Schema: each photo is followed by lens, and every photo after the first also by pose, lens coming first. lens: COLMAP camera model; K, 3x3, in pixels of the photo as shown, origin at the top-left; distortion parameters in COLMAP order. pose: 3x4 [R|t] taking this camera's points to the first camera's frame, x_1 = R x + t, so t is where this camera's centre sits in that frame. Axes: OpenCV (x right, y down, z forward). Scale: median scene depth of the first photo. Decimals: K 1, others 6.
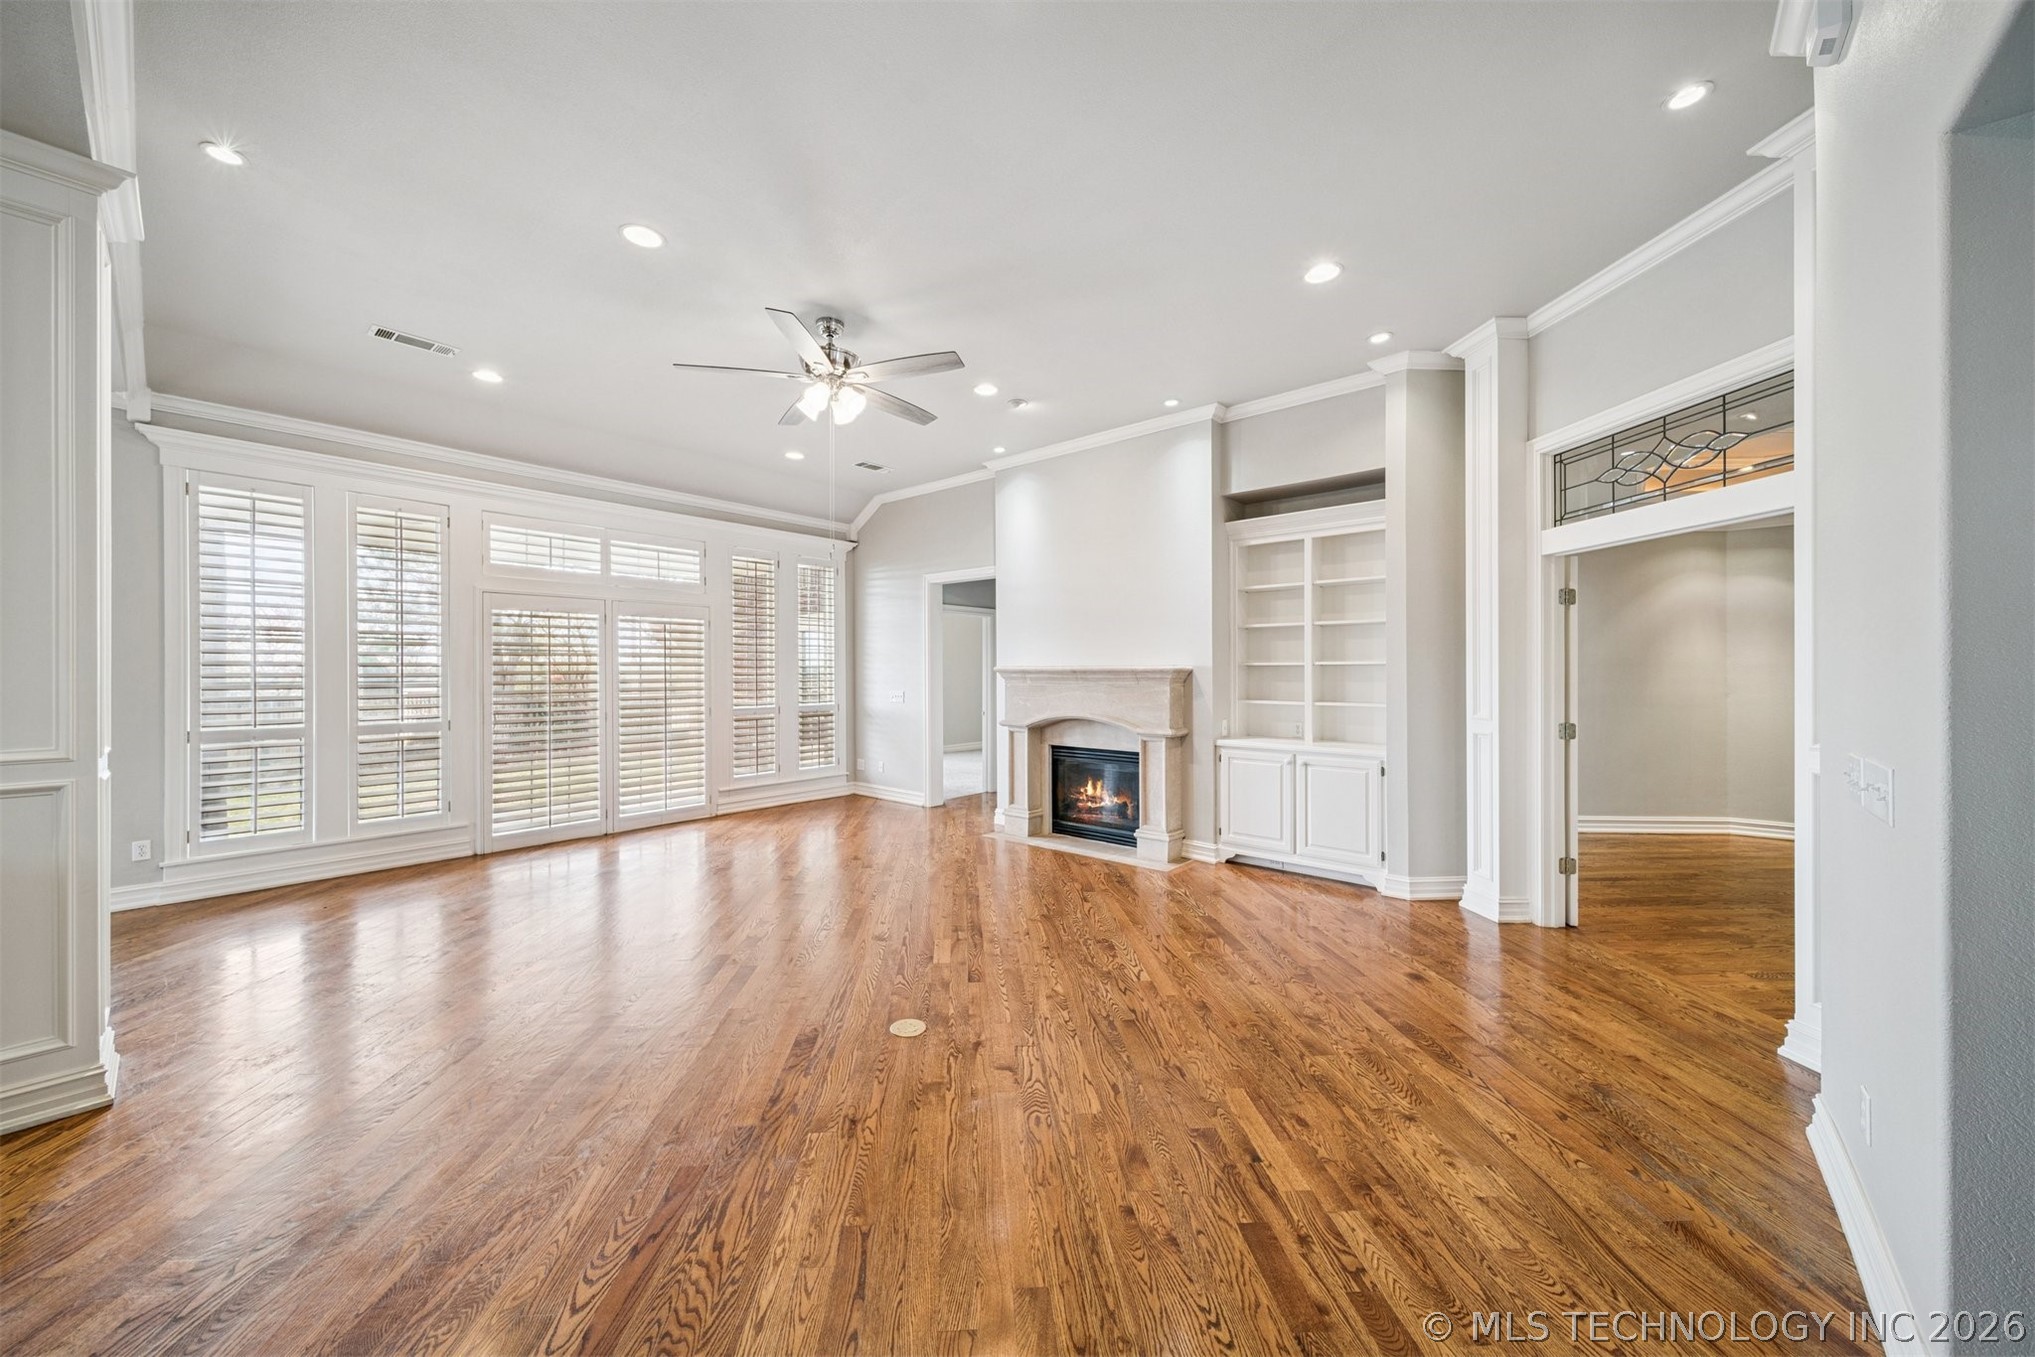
lens RADIAL K [[720.2, 0, 995.4], [0, 720.2, 672.7], [0, 0, 1]] dist [0.011884, -0.001068]
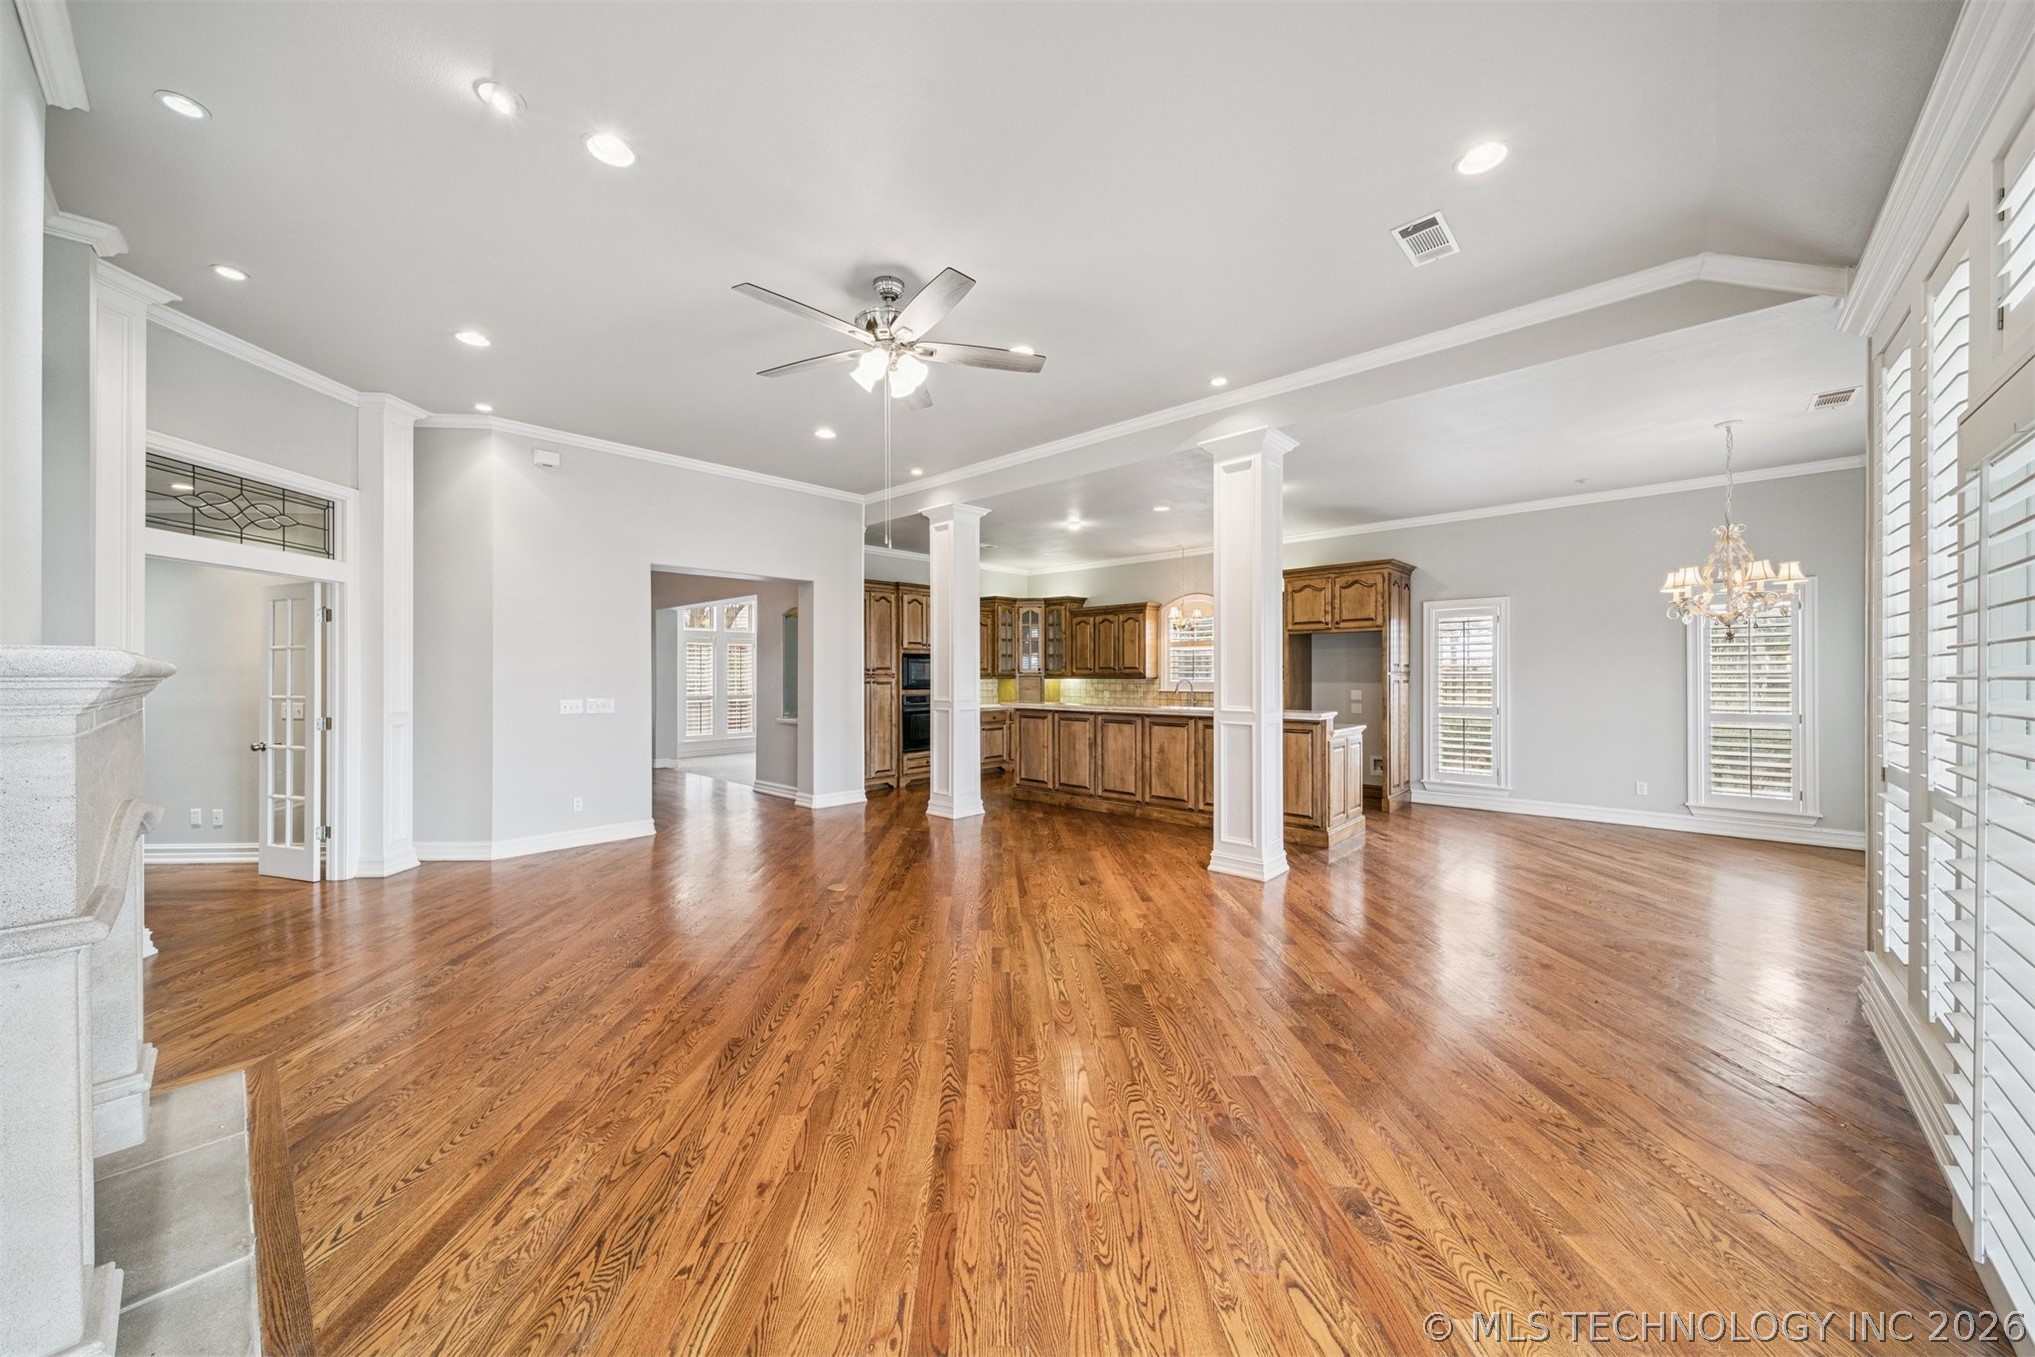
lens RADIAL K [[720.2, 0, 1015.7], [0, 720.2, 661.3], [0, 0, 1]] dist [0.011884, -0.001068]
pose [[-0.999692, 0.004786, 0.024359, -0.288146], [0.004390, 0.999858, -0.016293, 0.000311], [-0.024434, -0.016181, -0.999570, 1.339960]]
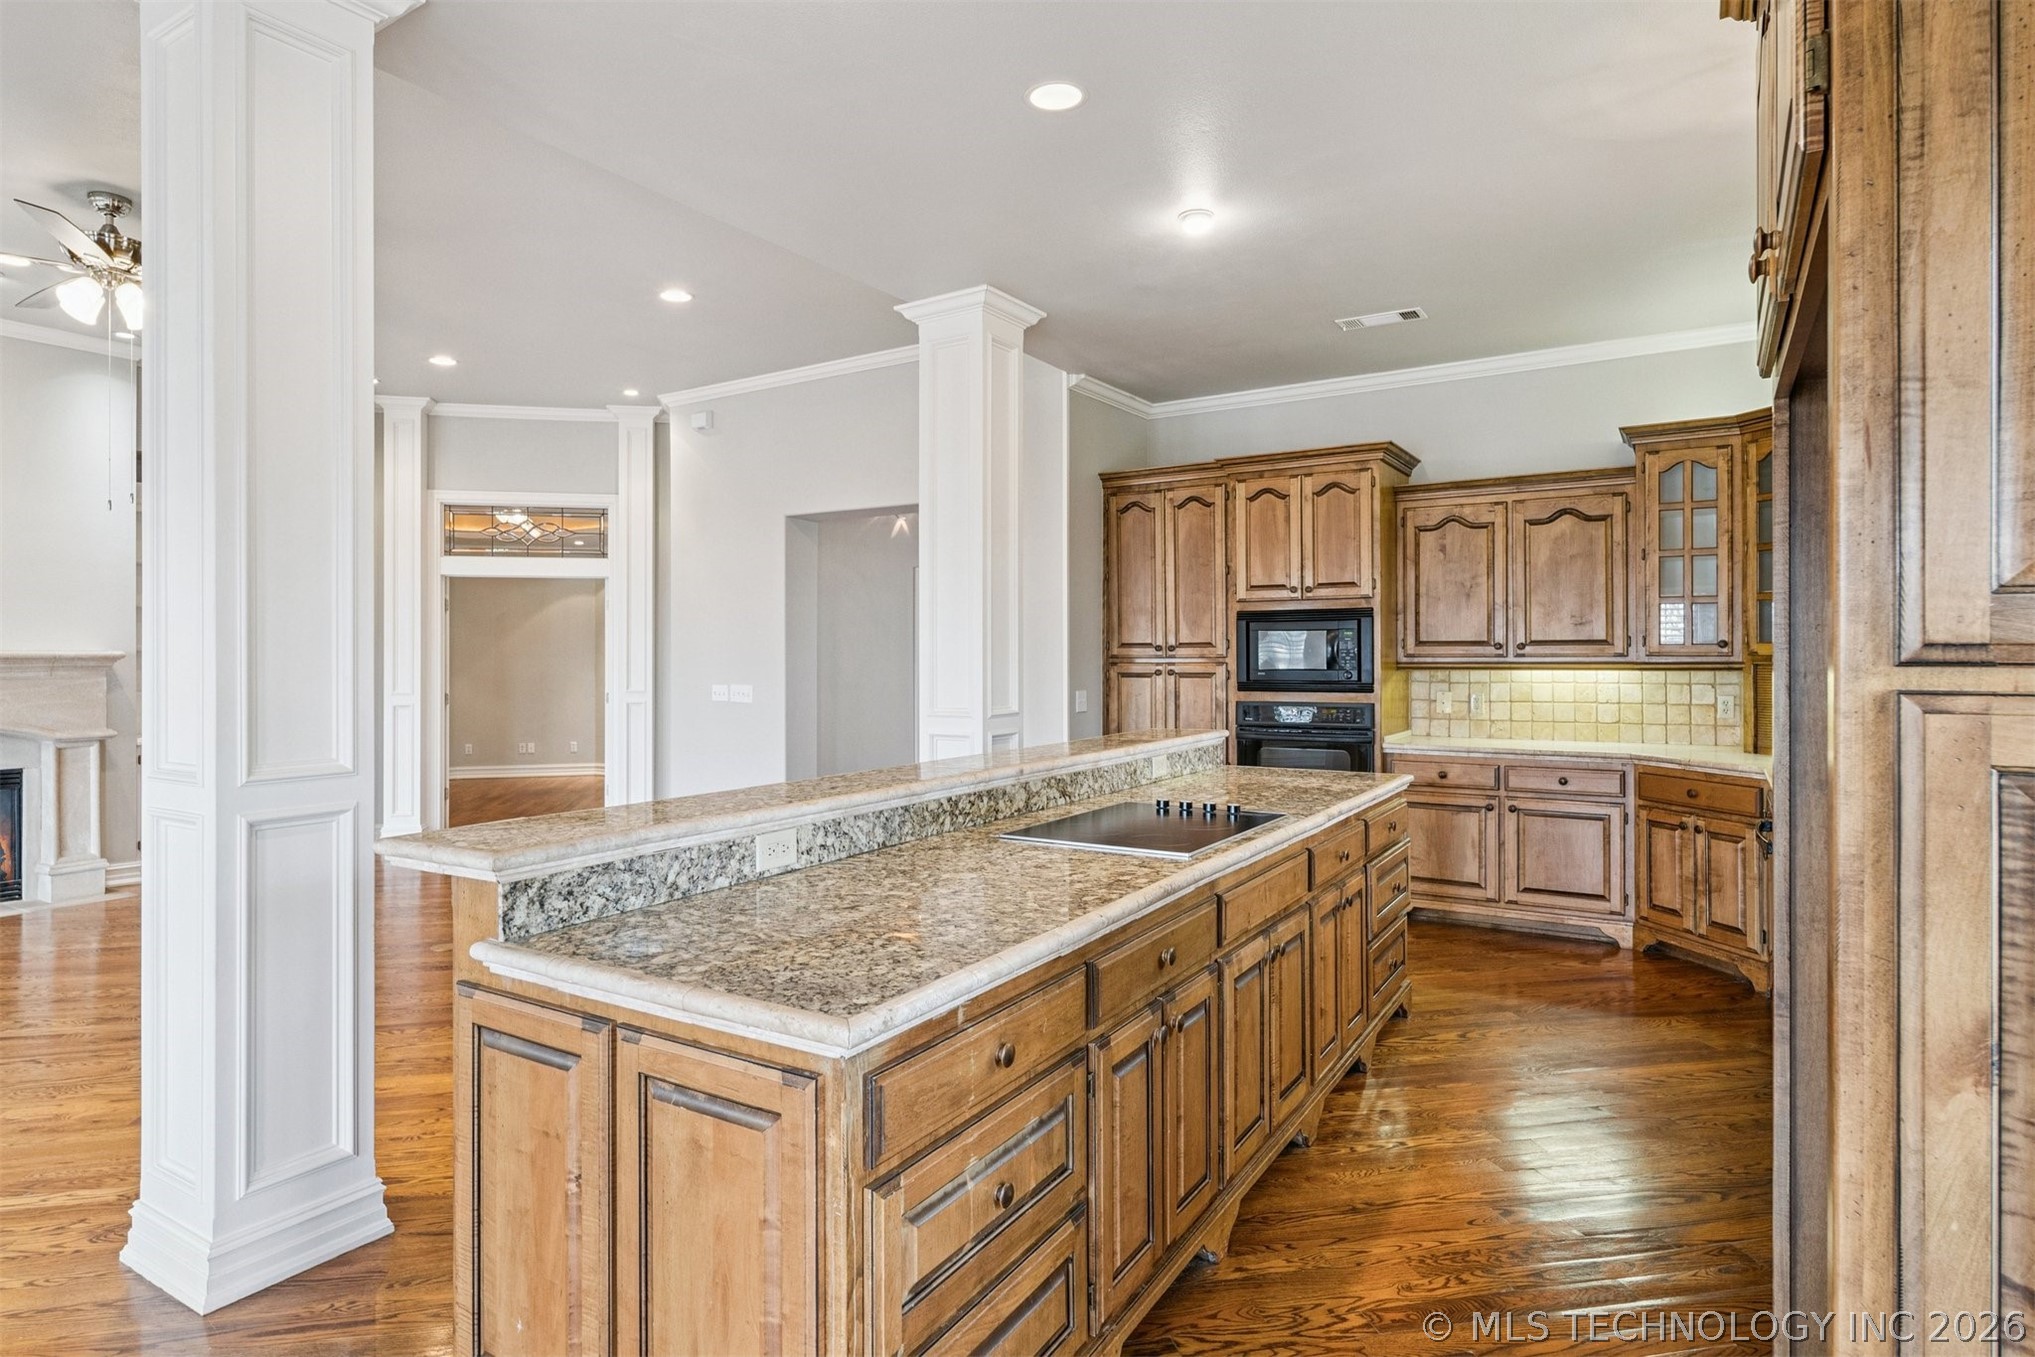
lens RADIAL K [[1116.1, 0, 986.4], [0, 1116.1, 657.0], [0, 0, 1]] dist [0.006024, 0.001510]
pose [[-0.145147, 0.000049, 0.989410, -1.076960], [0.004269, 0.999991, 0.000577, 0.000296], [-0.989401, 0.004308, -0.145146, 0.190341]]
